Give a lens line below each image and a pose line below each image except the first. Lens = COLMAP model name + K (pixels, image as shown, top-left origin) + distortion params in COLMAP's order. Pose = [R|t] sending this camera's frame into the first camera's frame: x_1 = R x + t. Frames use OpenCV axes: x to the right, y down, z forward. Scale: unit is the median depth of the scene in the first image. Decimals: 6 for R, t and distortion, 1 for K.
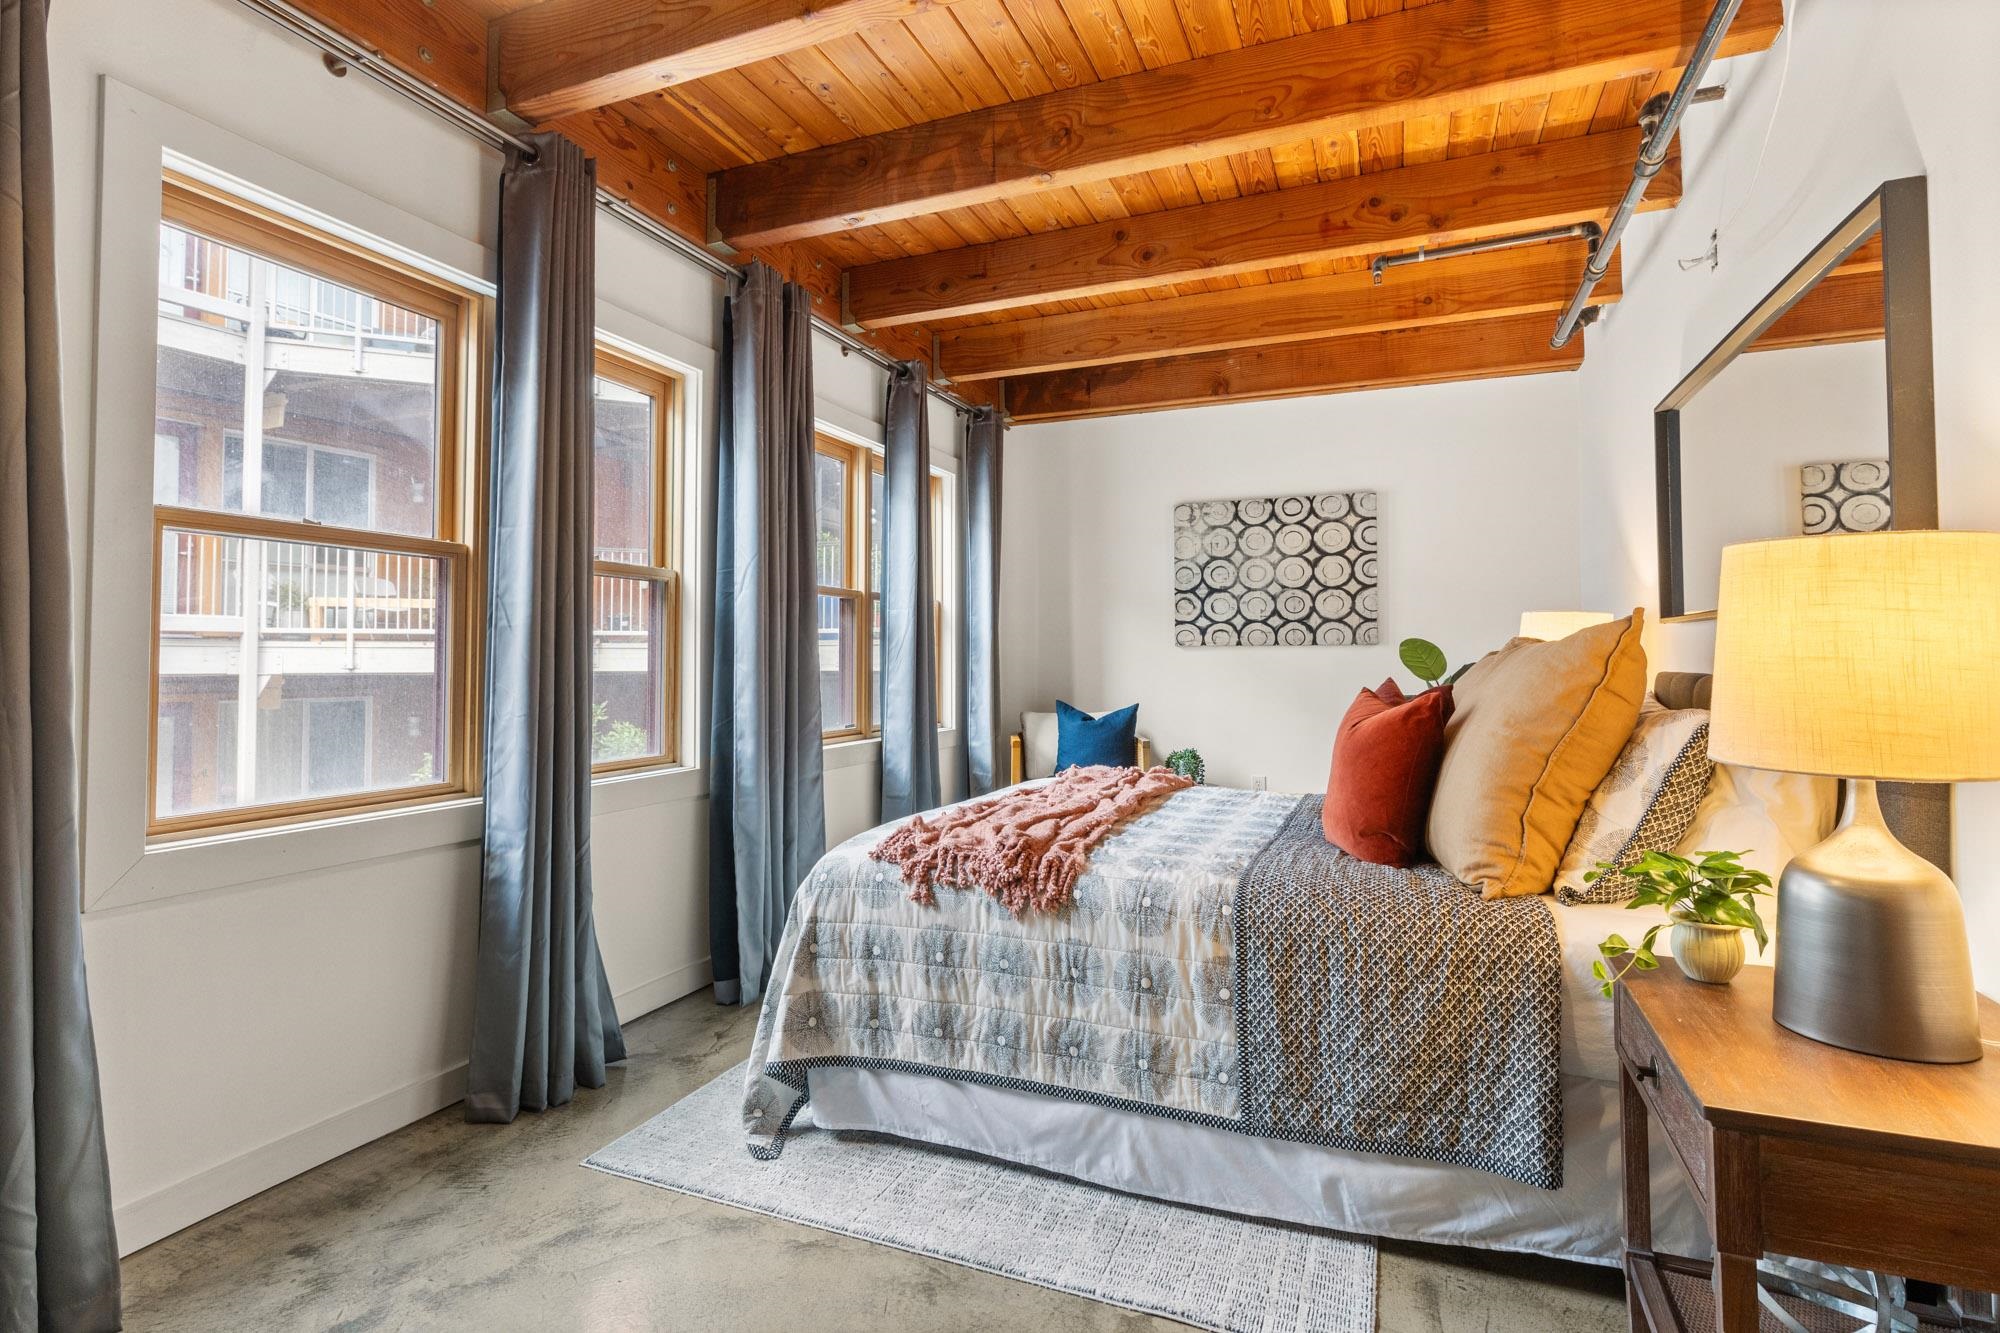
lens RADIAL K [[961.1, 0, 1003.2], [0, 961.1, 635.2], [0, 0, 1]] dist [-0.002080, -0.000781]
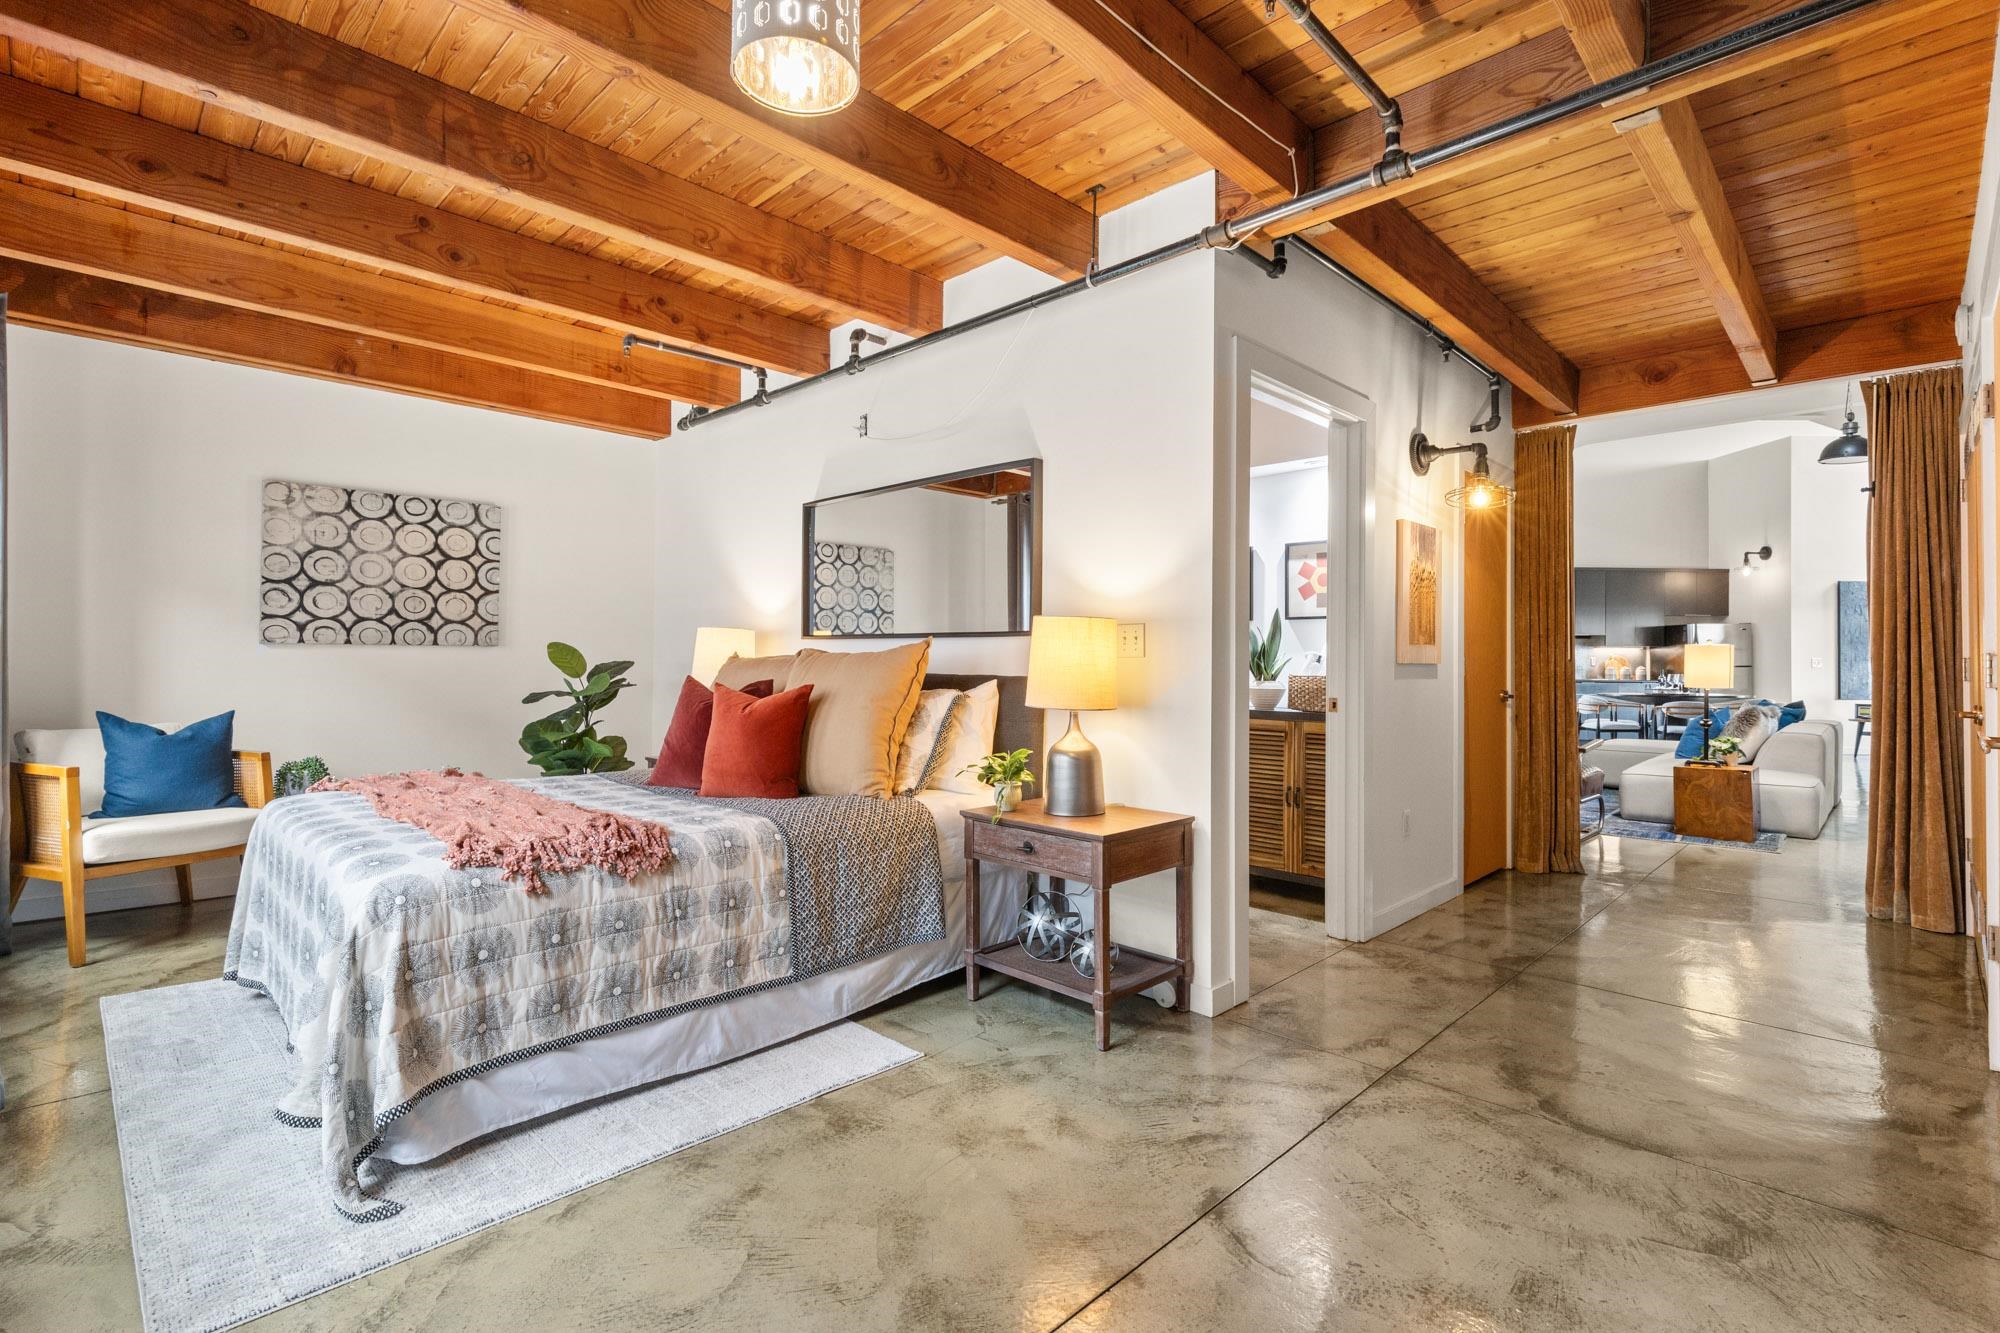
lens RADIAL K [[928.6, 0, 1004.2], [0, 928.6, 653.7], [0, 0, 1]] dist [0.000466, 0.000016]
pose [[0.374598, 0.010470, 0.927128, -0.812598], [-0.030027, 0.999549, 0.000844, 0.000265], [-0.926701, -0.028155, 0.374743, 0.148625]]
